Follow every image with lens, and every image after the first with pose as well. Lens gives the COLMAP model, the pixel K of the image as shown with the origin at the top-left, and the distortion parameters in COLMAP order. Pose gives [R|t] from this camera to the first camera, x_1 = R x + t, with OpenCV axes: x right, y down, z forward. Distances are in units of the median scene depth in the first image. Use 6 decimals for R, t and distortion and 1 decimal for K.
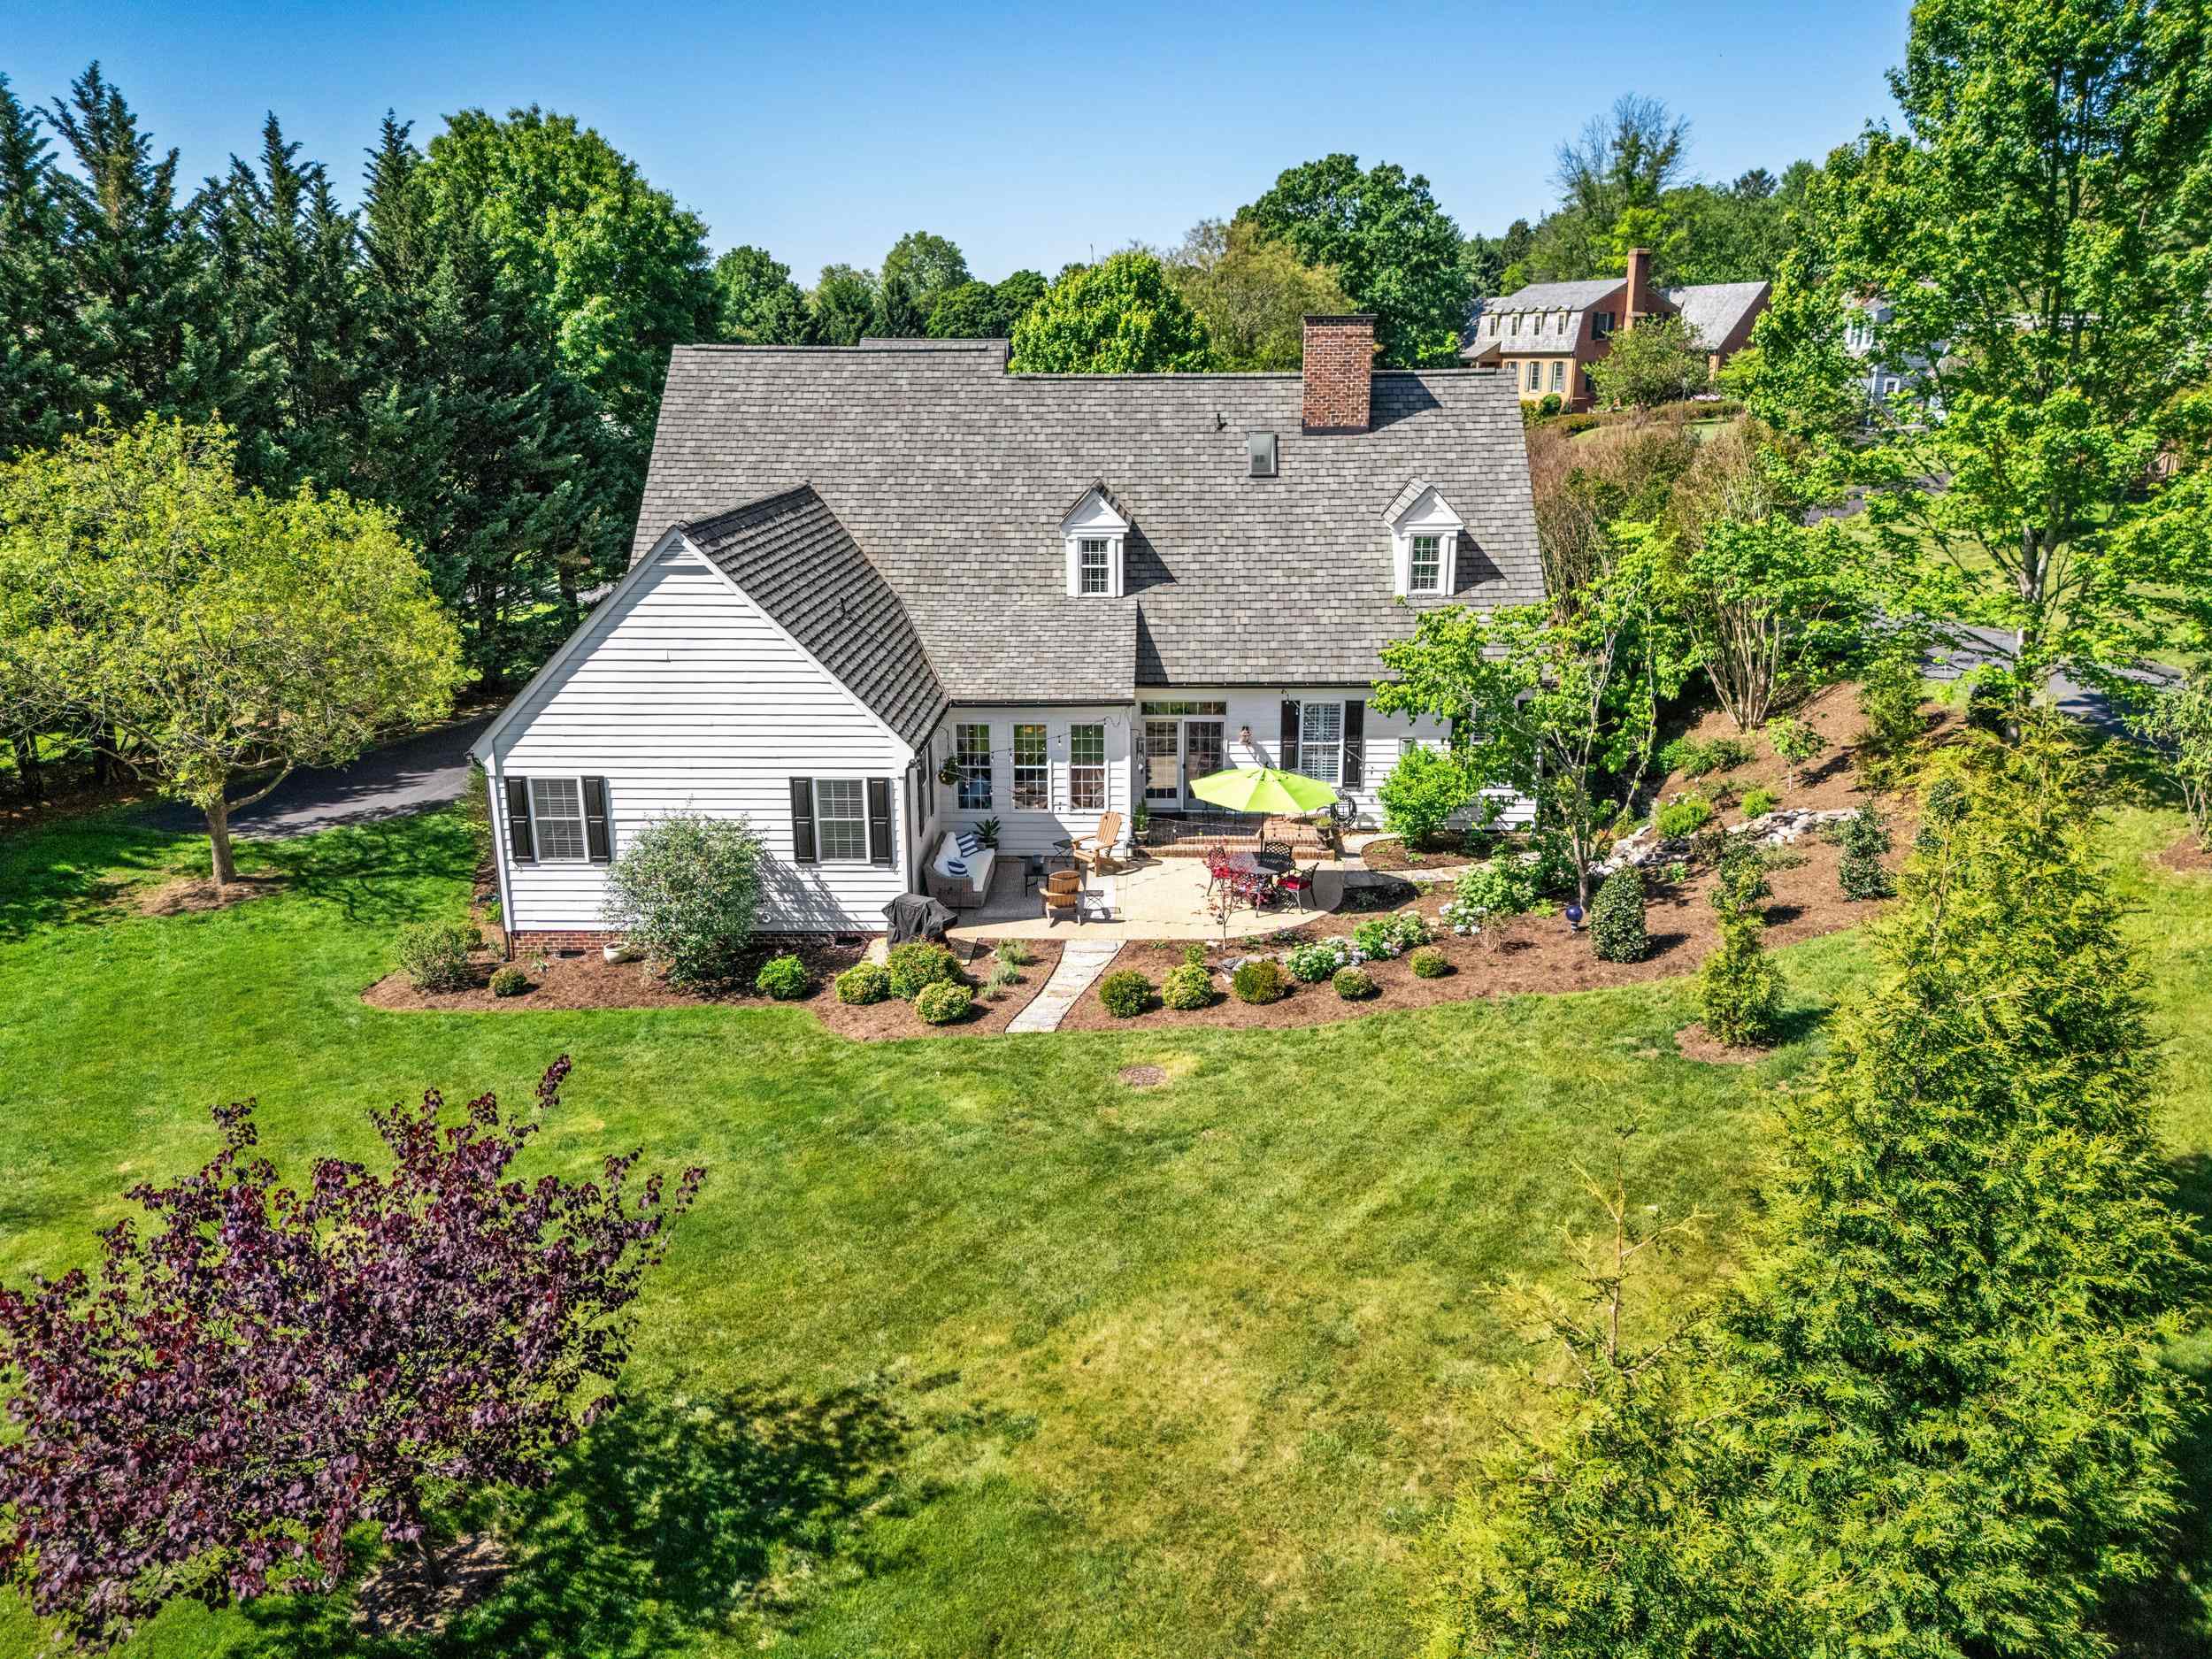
lens RADIAL K [[1633.8, 0, 1106.0], [0, 1633.8, 829.5], [0, 0, 1]] dist [0.111863, -0.120240]
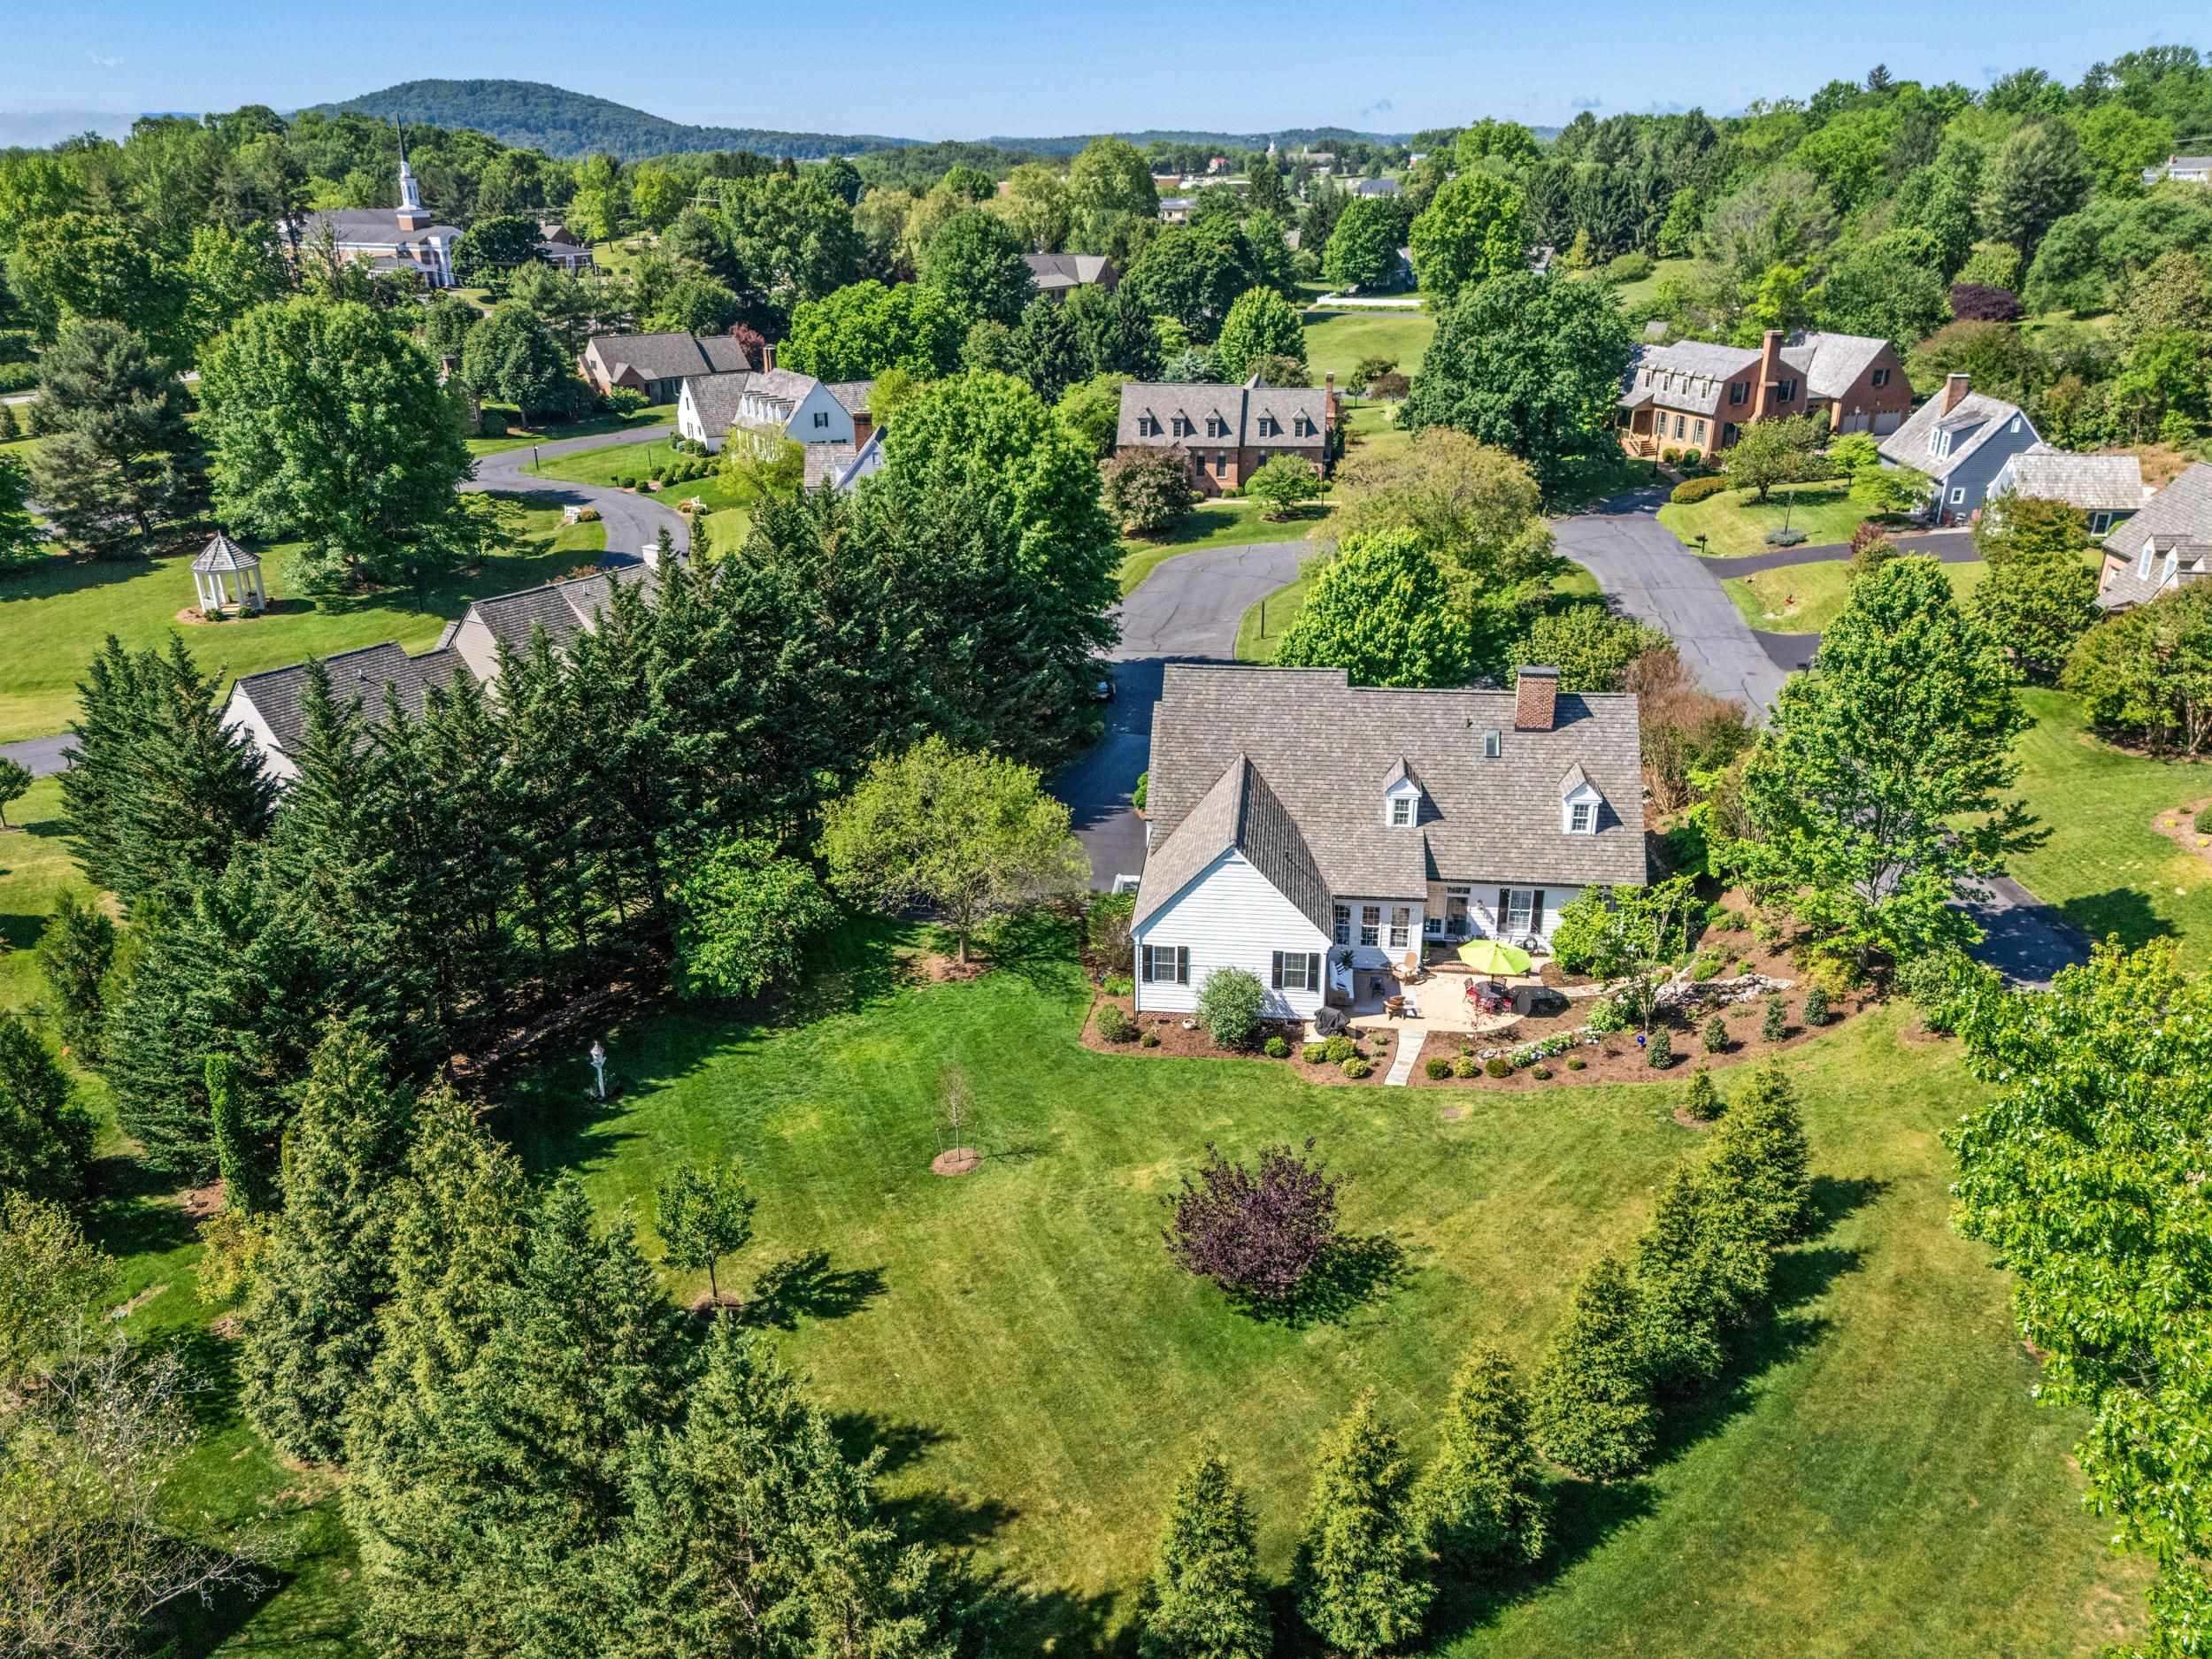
lens RADIAL K [[1649.2, 0, 1095.5], [0, 1649.2, 823.0], [0, 0, 1]] dist [0.102114, -0.127221]
pose [[0.996354, 0.029915, -0.079898, -0.238174], [-0.021522, 0.994353, 0.103916, -0.389552], [0.082556, -0.101818, 0.991372, -1.075932]]
